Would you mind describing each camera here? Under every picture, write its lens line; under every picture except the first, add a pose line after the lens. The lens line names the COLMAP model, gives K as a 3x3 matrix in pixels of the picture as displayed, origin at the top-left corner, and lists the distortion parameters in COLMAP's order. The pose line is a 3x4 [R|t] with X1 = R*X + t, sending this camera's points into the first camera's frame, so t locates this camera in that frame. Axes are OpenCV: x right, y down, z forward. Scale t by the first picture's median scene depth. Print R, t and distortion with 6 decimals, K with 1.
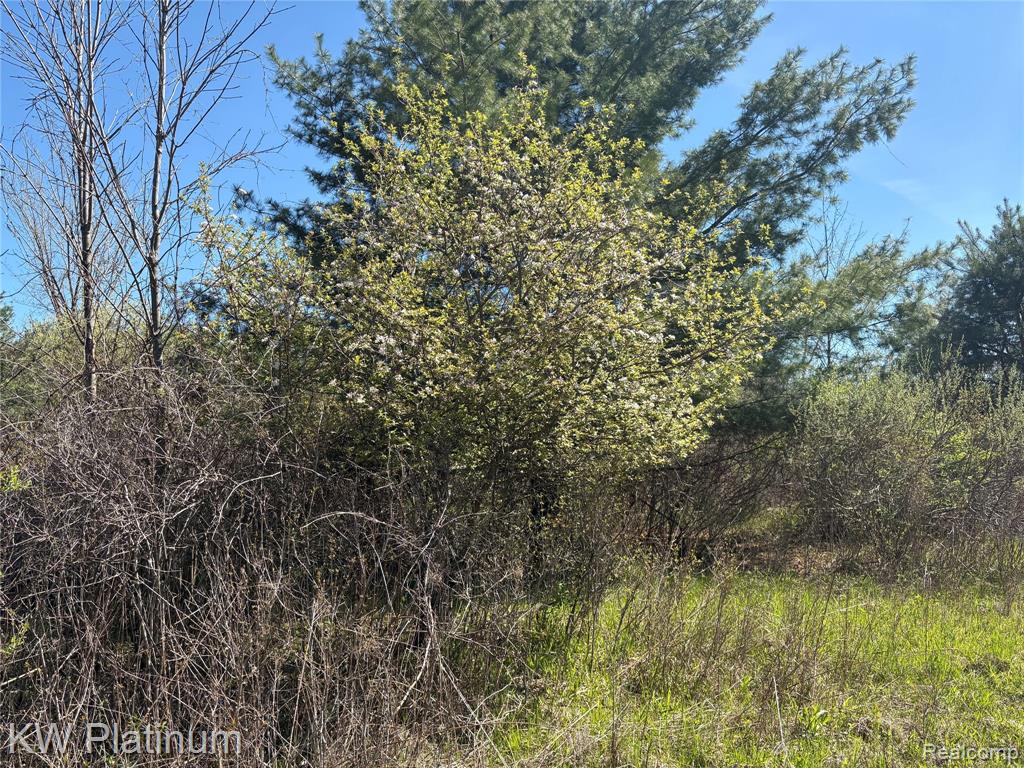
lens RADIAL K [[777.3, 0, 511.8], [0, 777.3, 377.9], [0, 0, 1]] dist [0.021833, 0.000807]
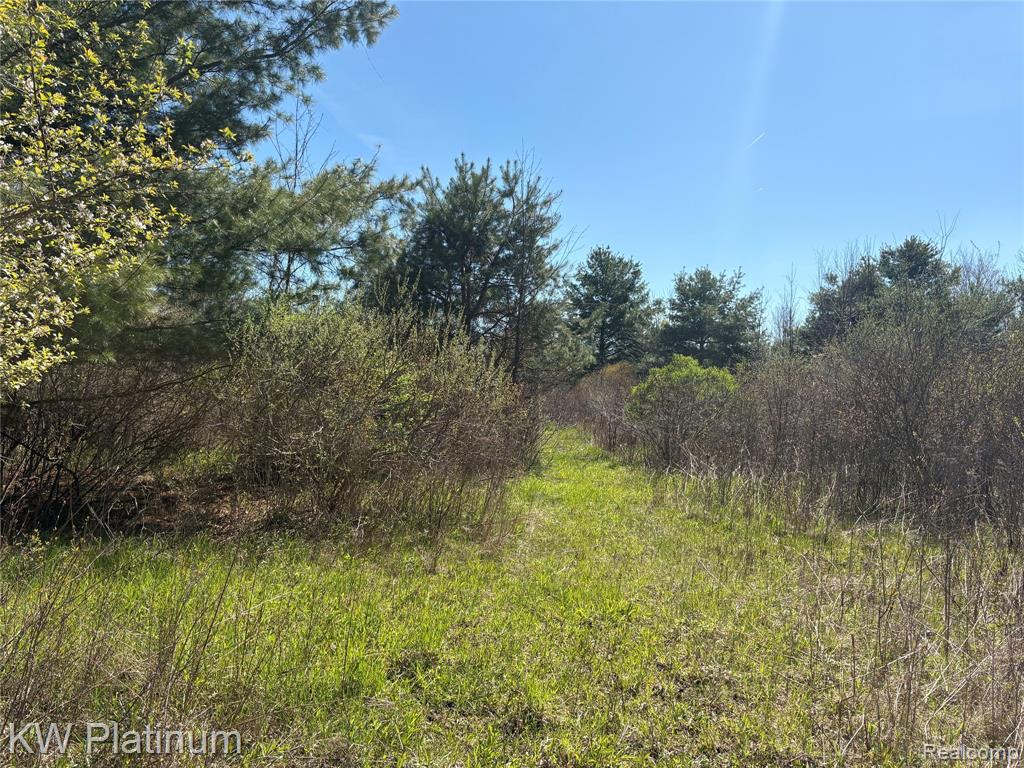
lens RADIAL K [[777.3, 0, 511.8], [0, 777.3, 377.9], [0, 0, 1]] dist [0.021833, 0.000807]
pose [[0.787514, 0.052213, 0.614081, 0.078613], [-0.106009, 0.993030, 0.051516, 0.011349], [-0.607111, -0.105668, 0.787560, 0.150504]]
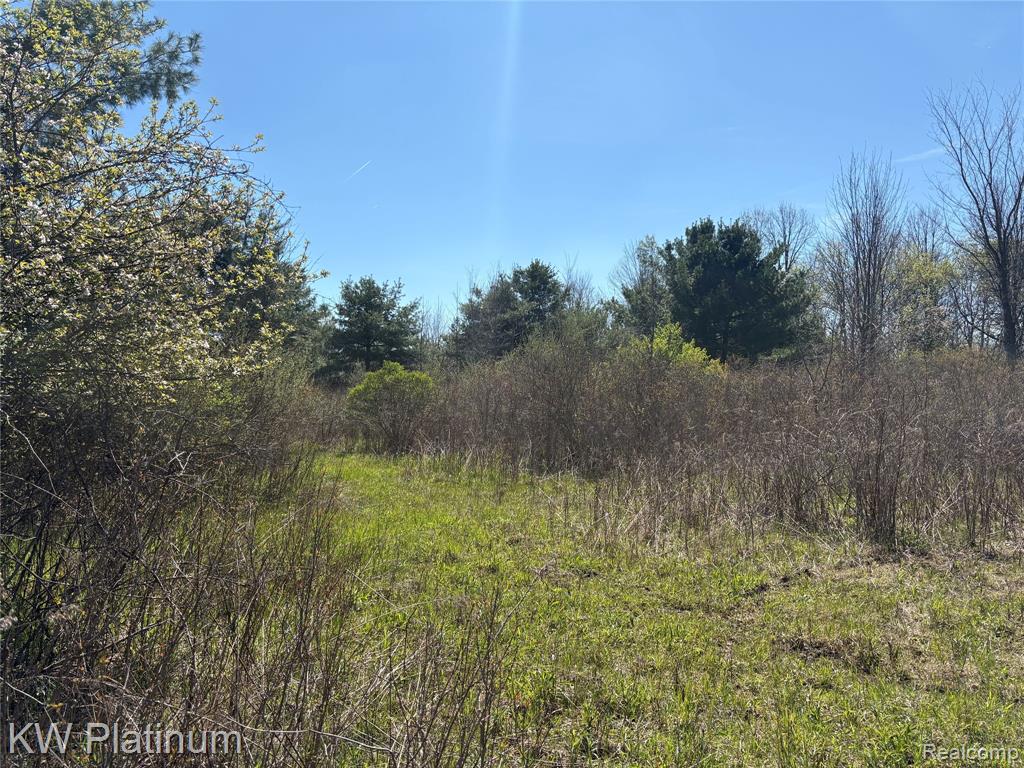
lens RADIAL K [[777.3, 0, 511.8], [0, 777.3, 377.9], [0, 0, 1]] dist [0.021833, 0.000807]
pose [[0.437981, 0.044451, 0.897885, -0.244090], [-0.106522, 0.994307, 0.002736, 0.013320], [-0.892651, -0.096843, 0.440222, 0.079674]]
